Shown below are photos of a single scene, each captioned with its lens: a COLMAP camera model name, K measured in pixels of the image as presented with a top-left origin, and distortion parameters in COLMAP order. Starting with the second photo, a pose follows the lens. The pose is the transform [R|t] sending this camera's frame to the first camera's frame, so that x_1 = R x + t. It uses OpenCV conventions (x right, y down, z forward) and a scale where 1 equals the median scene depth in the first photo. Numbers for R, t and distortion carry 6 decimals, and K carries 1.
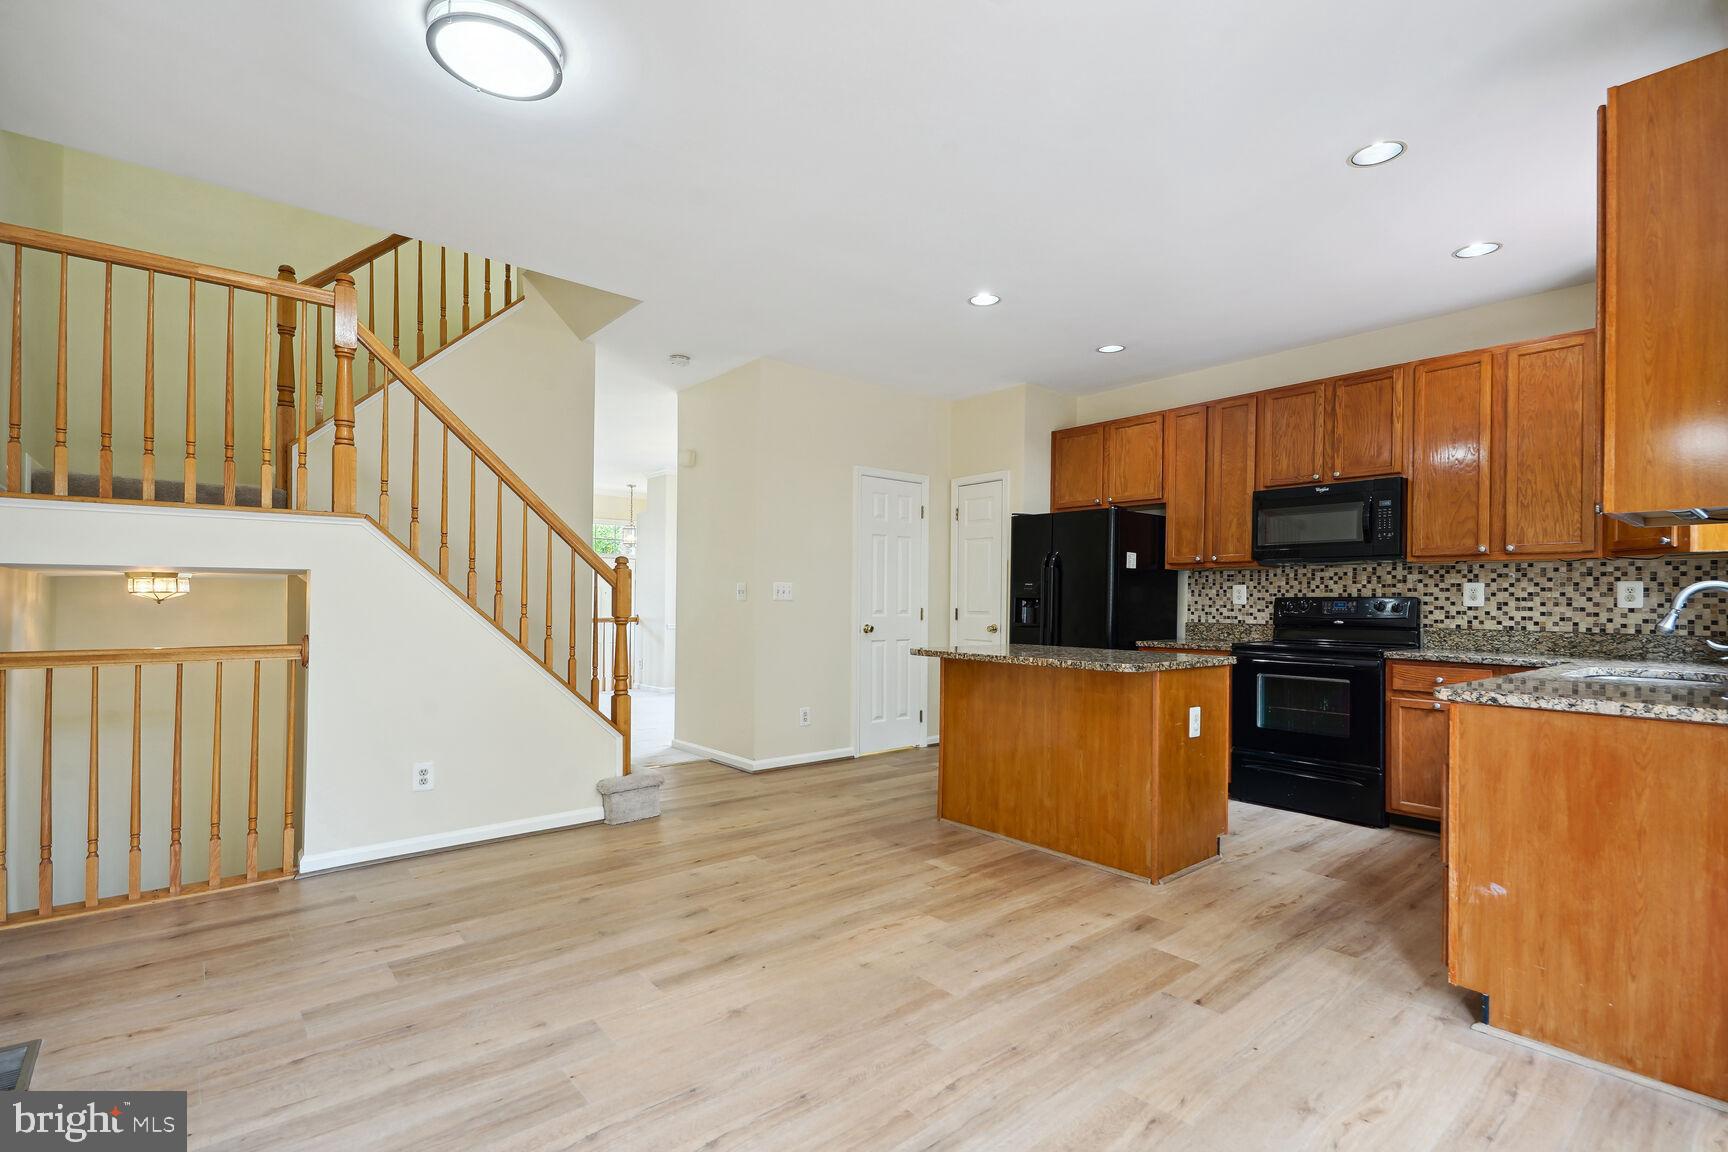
lens RADIAL K [[790.1, 0, 864.3], [0, 790.1, 601.3], [0, 0, 1]] dist [0.023580, -0.008472]
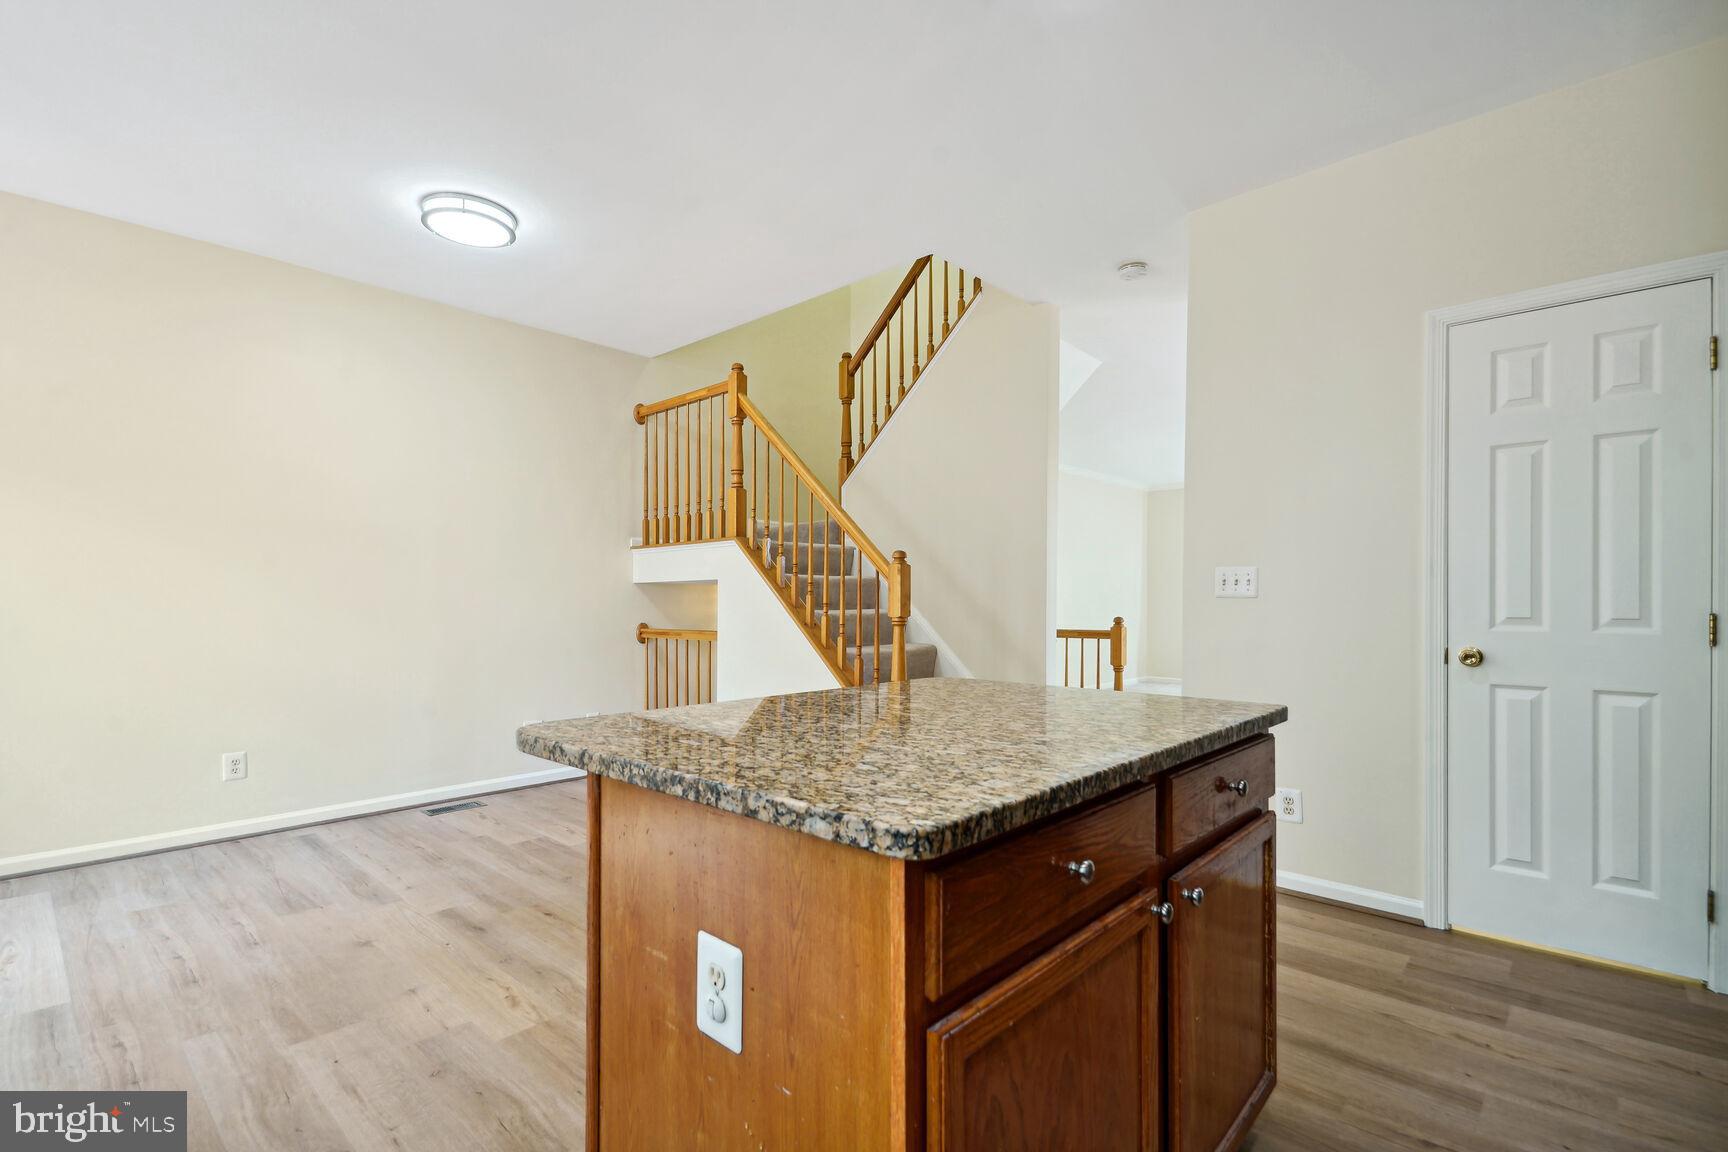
lens RADIAL K [[790.1, 0, 853.7], [0, 790.1, 580.2], [0, 0, 1]] dist [0.023580, -0.008472]
pose [[0.115492, -0.035217, -0.992684, 0.614889], [0.001701, 0.999377, -0.035256, 0.009471], [0.993307, 0.002384, 0.115480, 0.865079]]
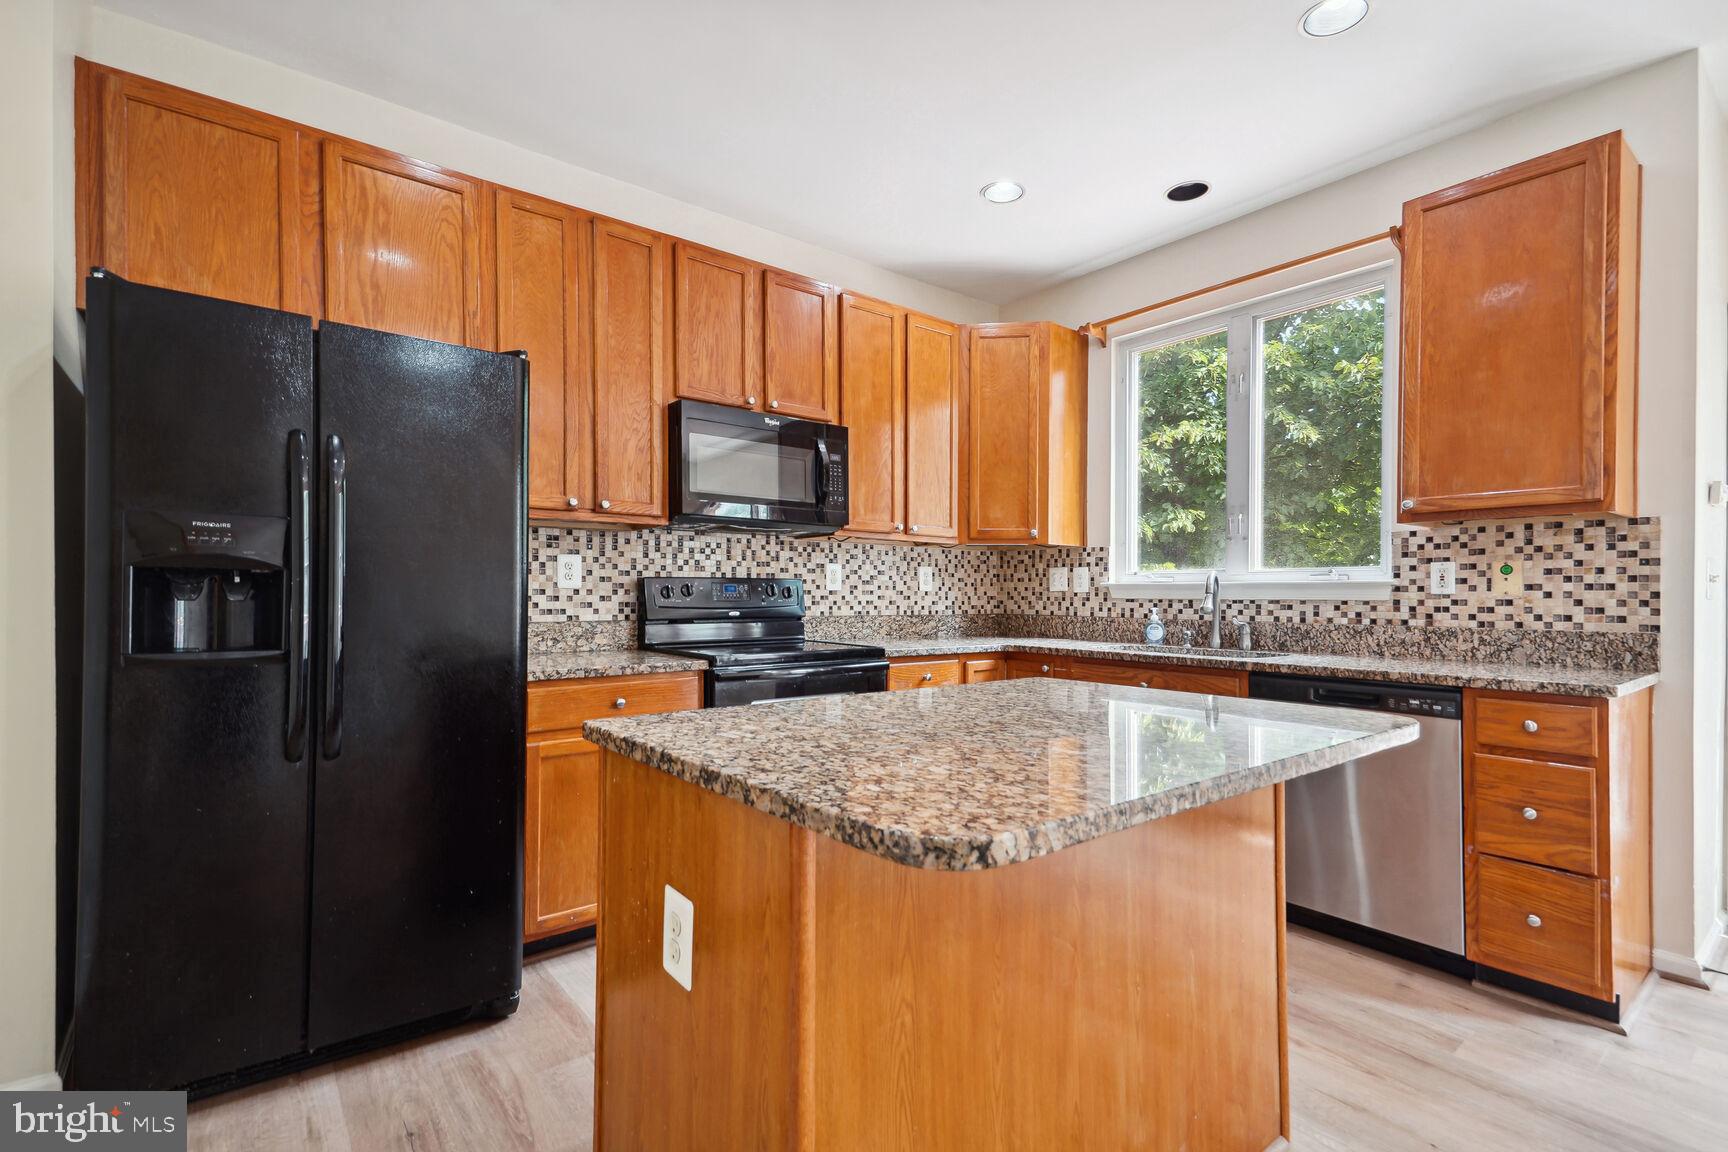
lens RADIAL K [[790.1, 0, 848.2], [0, 790.1, 595.8], [0, 0, 1]] dist [0.023580, -0.008472]
pose [[0.042352, -0.013394, 0.999013, -0.122578], [-0.005437, 0.999892, 0.013636, 0.000511], [-0.999088, -0.006009, 0.042274, 1.009047]]
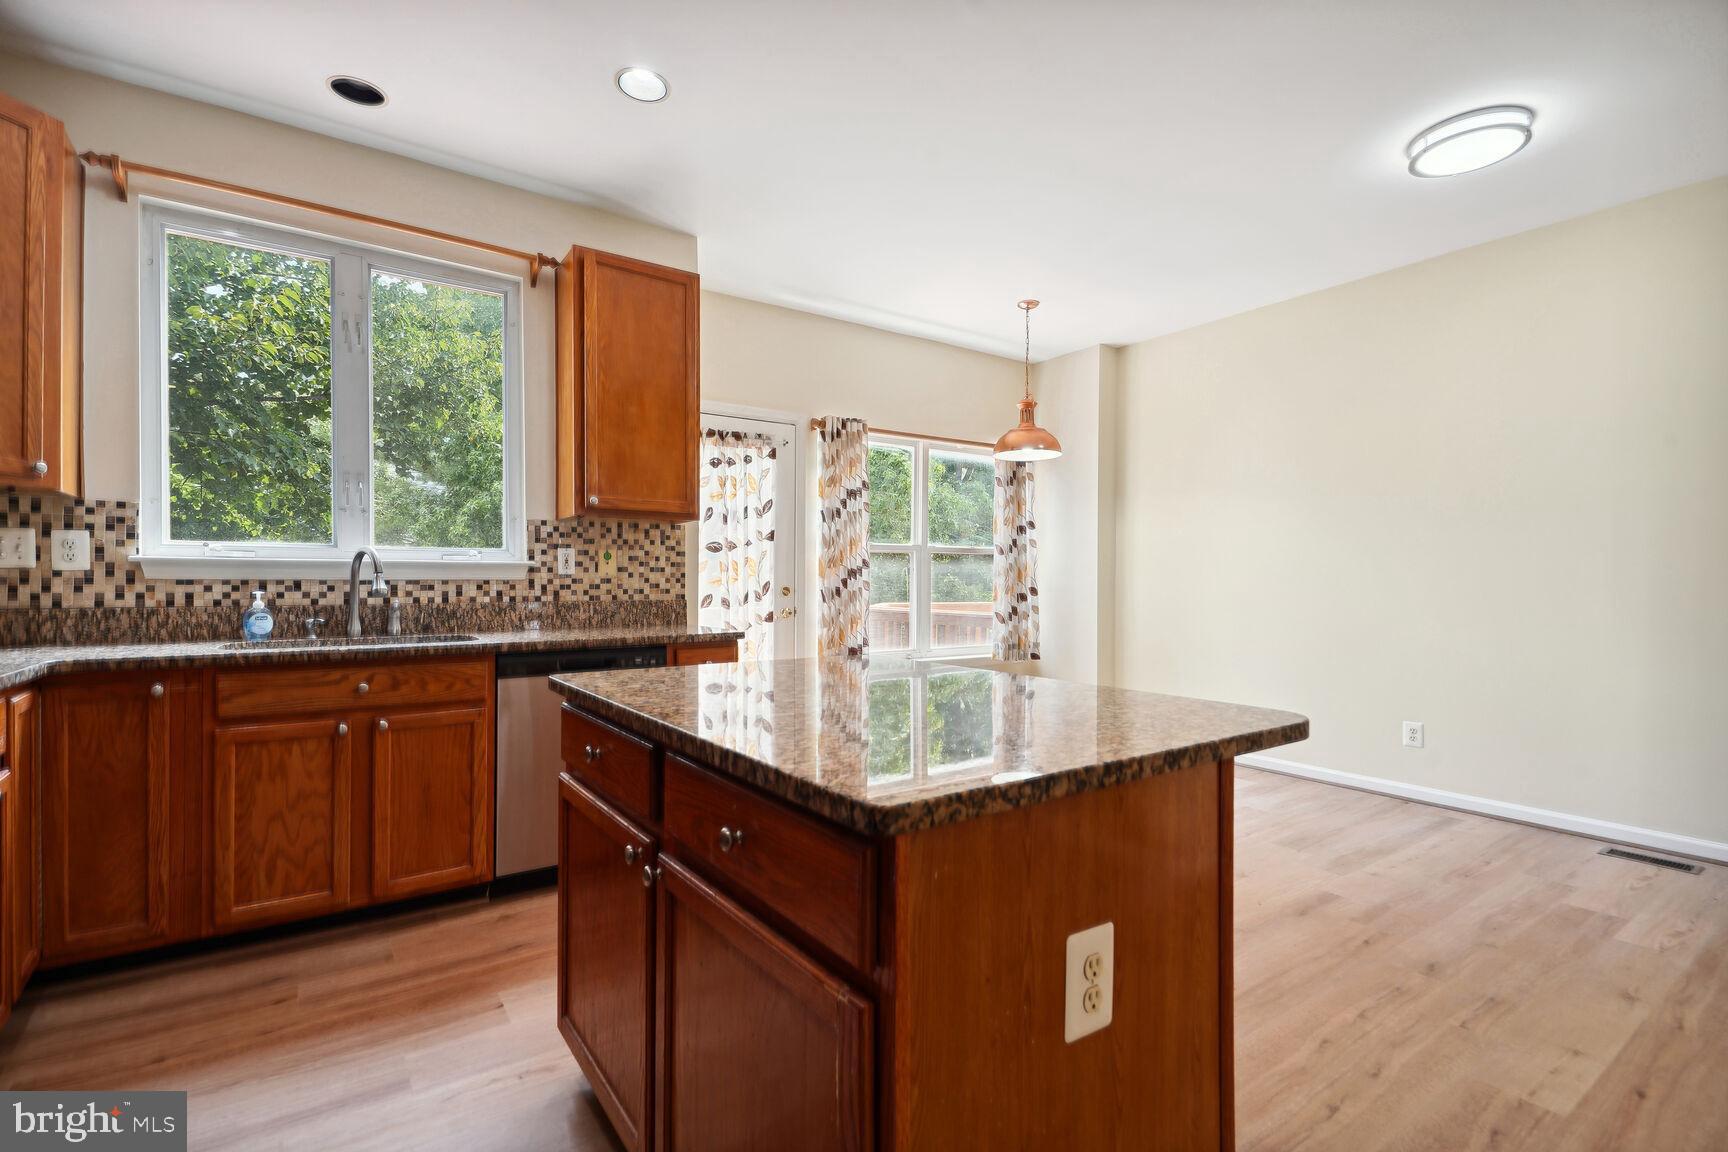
lens RADIAL K [[790.1, 0, 852.0], [0, 790.1, 585.0], [0, 0, 1]] dist [0.023580, -0.008472]
pose [[-0.994932, -0.015321, 0.099378, 0.209214], [-0.014664, 0.999866, 0.007333, 0.006316], [-0.099477, 0.005839, -0.995023, 1.330128]]
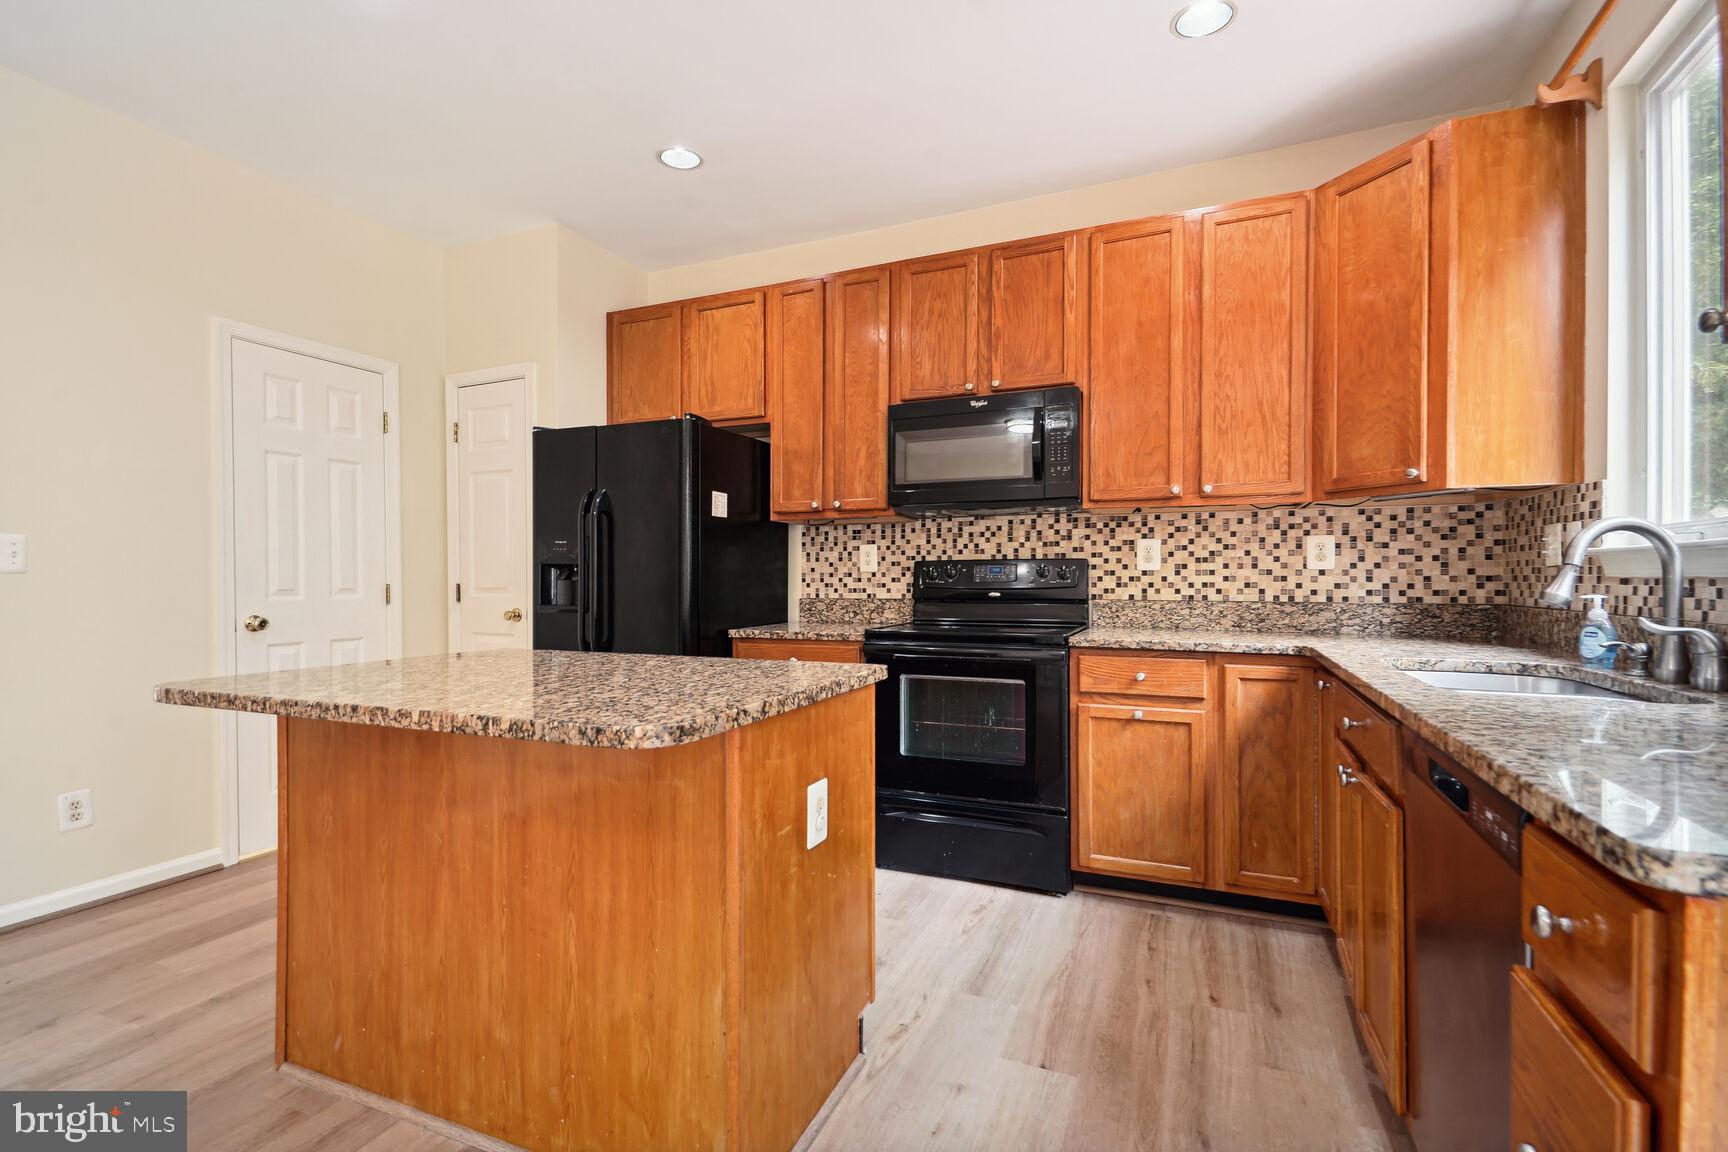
lens RADIAL K [[790.1, 0, 858.6], [0, 790.1, 582.3], [0, 0, 1]] dist [0.023580, -0.008472]
pose [[0.896684, -0.014237, 0.442442, 0.195133], [0.010803, 0.999889, 0.010281, 0.007714], [-0.442539, -0.004439, 0.896738, 0.477038]]
